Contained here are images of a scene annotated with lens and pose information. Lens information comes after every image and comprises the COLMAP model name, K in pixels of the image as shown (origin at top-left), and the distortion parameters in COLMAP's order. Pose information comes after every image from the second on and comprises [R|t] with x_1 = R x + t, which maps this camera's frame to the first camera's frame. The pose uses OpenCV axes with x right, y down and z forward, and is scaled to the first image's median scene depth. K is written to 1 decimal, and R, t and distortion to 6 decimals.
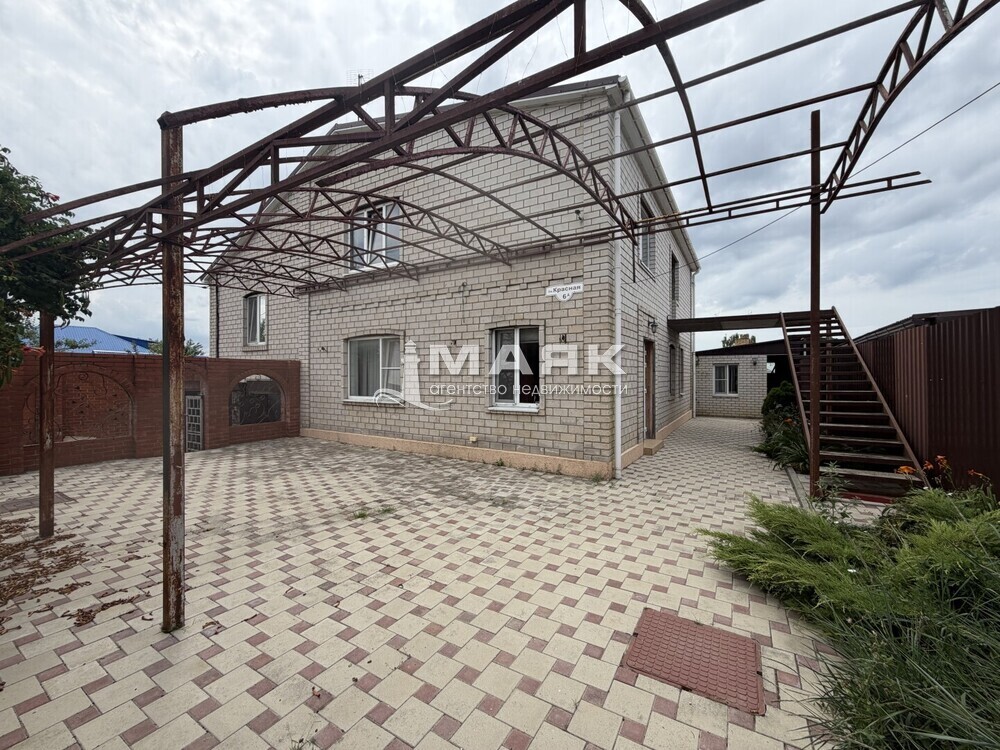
lens RADIAL K [[397.5, 0, 499.7], [0, 397.5, 374.1], [0, 0, 1]] dist [-0.000440, 0.000194]
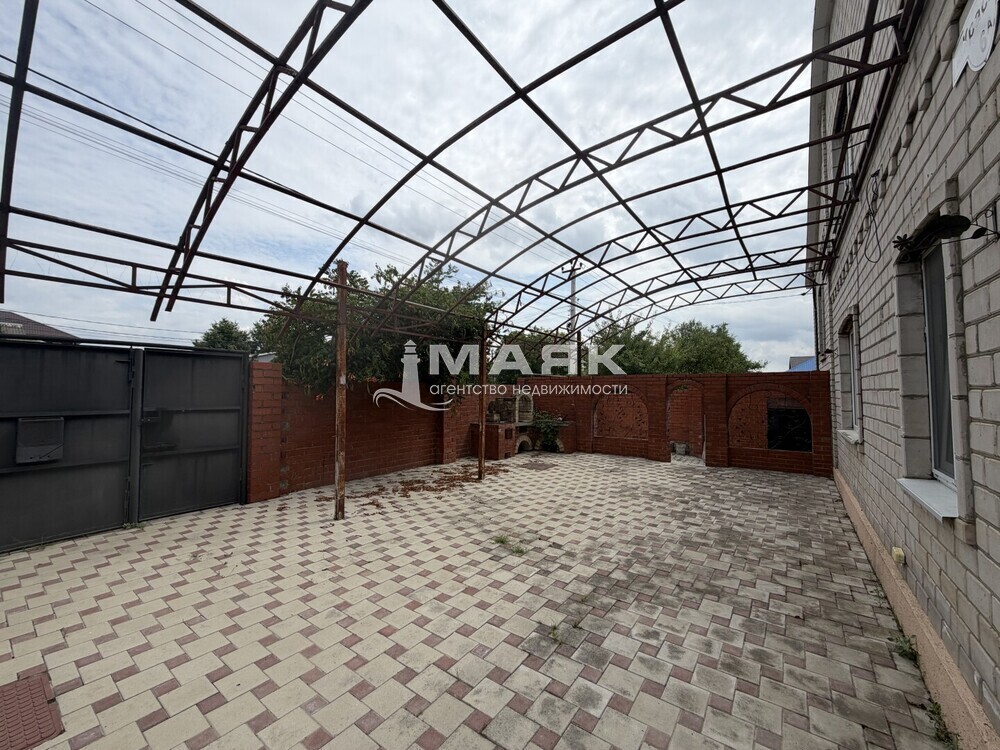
lens RADIAL K [[397.5, 0, 499.4], [0, 397.5, 371.8], [0, 0, 1]] dist [-0.000440, 0.000194]
pose [[-0.091034, -0.051921, -0.994493, 0.629050], [0.001312, 0.998633, -0.052257, 0.008507], [0.995847, -0.006062, -0.090841, 1.132650]]
